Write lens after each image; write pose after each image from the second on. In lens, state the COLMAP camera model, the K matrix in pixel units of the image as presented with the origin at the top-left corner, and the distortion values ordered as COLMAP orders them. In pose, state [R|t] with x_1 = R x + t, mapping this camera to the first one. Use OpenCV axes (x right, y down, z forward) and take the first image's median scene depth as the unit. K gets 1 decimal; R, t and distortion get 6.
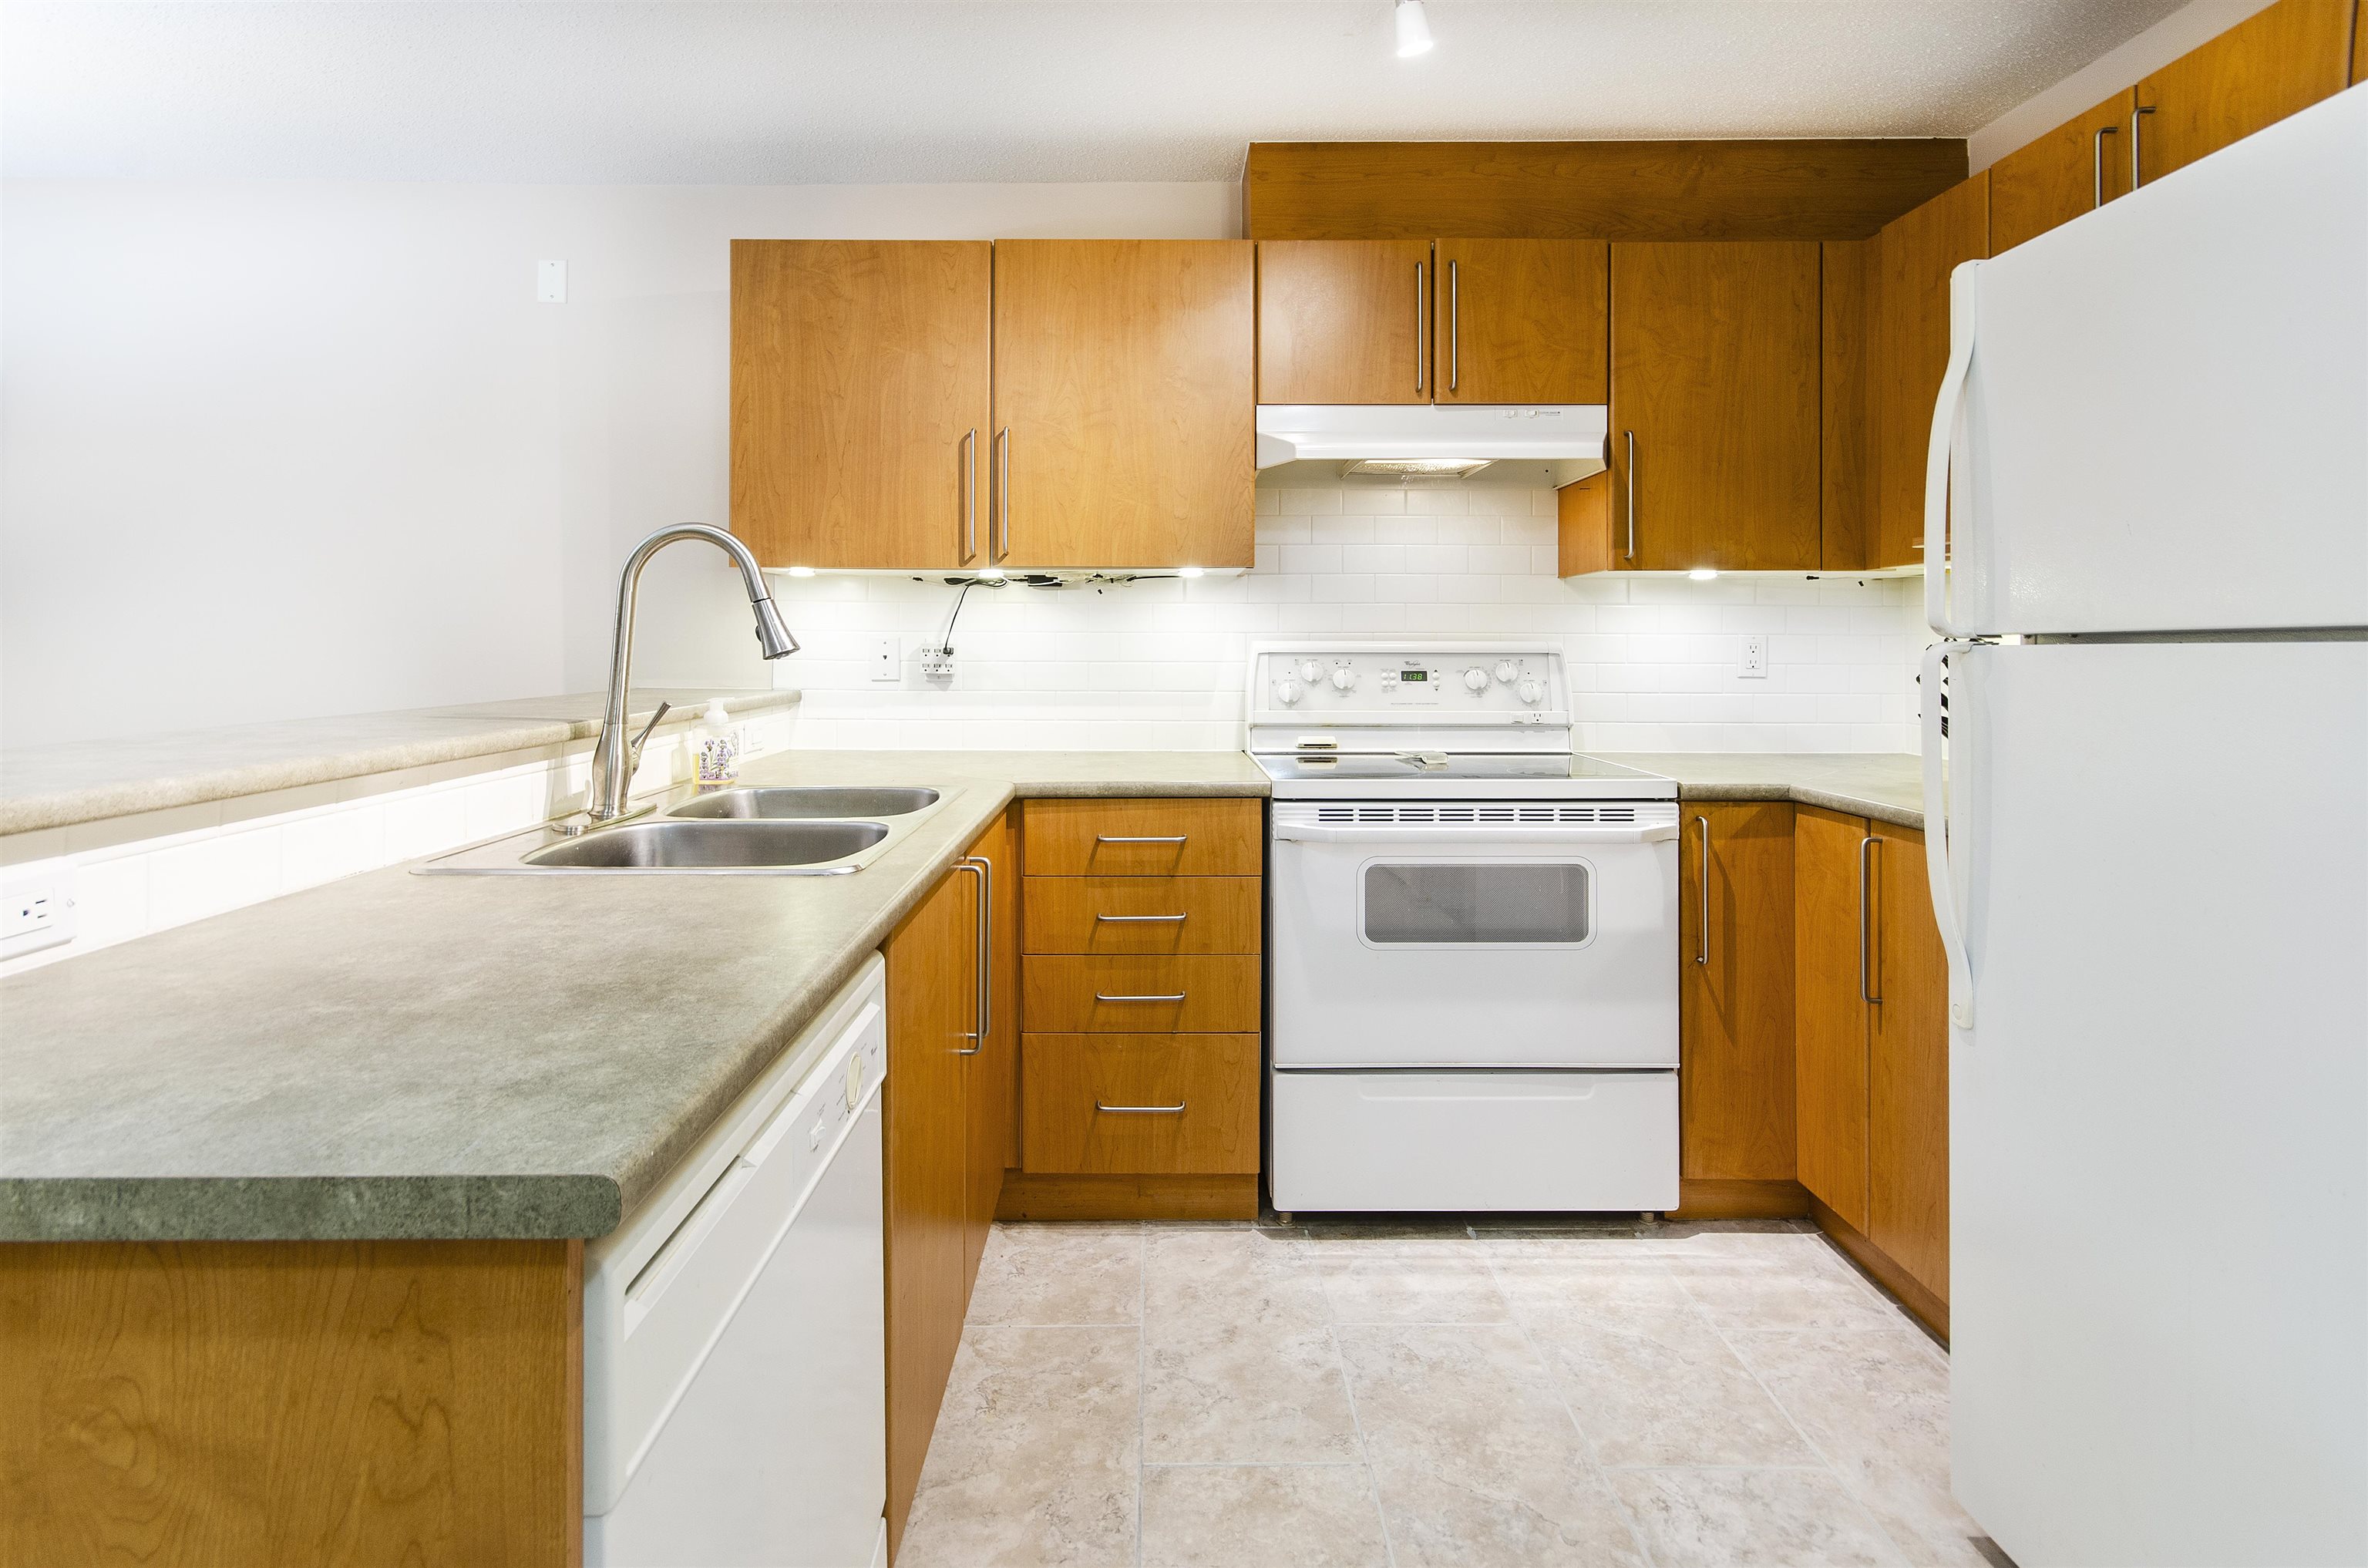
lens RADIAL K [[1072.1, 0, 1175.8], [0, 1072.1, 599.7], [0, 0, 1]] dist [0.000554, 0.000336]
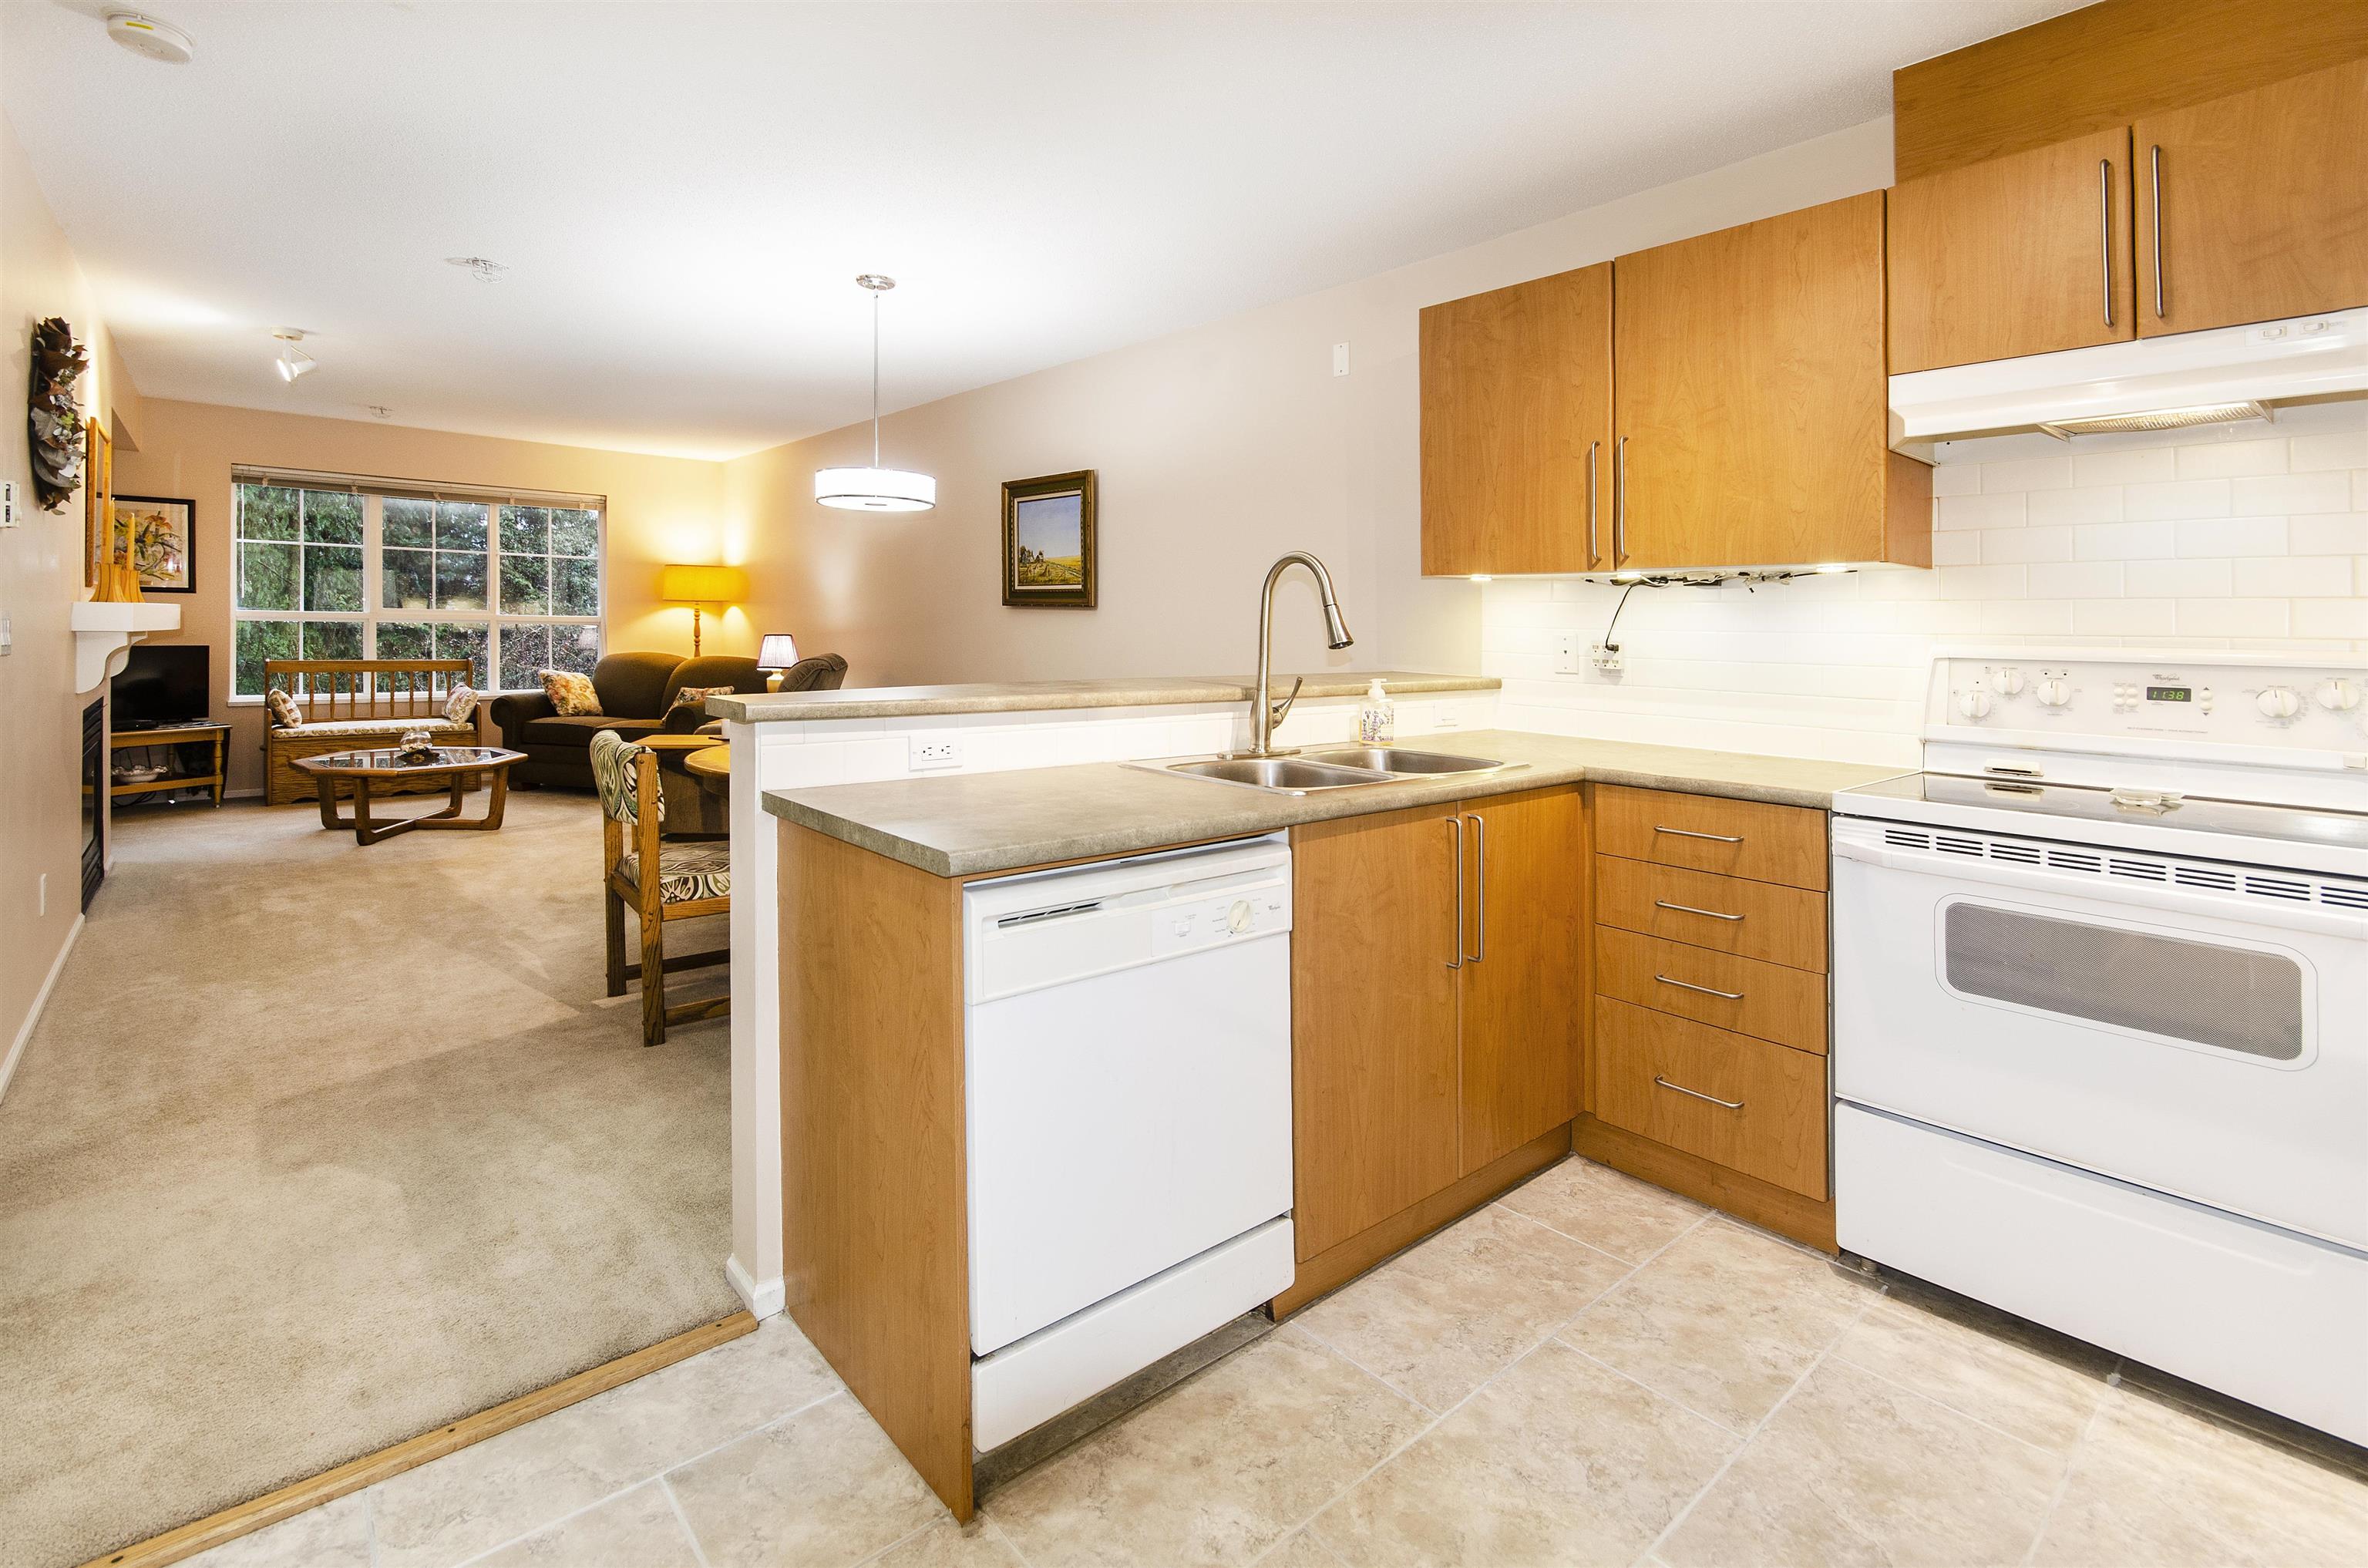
lens RADIAL K [[1116.3, 0, 1181.0], [0, 1116.3, 640.0], [0, 0, 1]] dist [0.001243, -0.009633]
pose [[0.649913, 0.017526, -0.759807, 0.450101], [0.013928, 0.999292, 0.034963, -0.005979], [0.759881, -0.033305, 0.649208, -0.058165]]
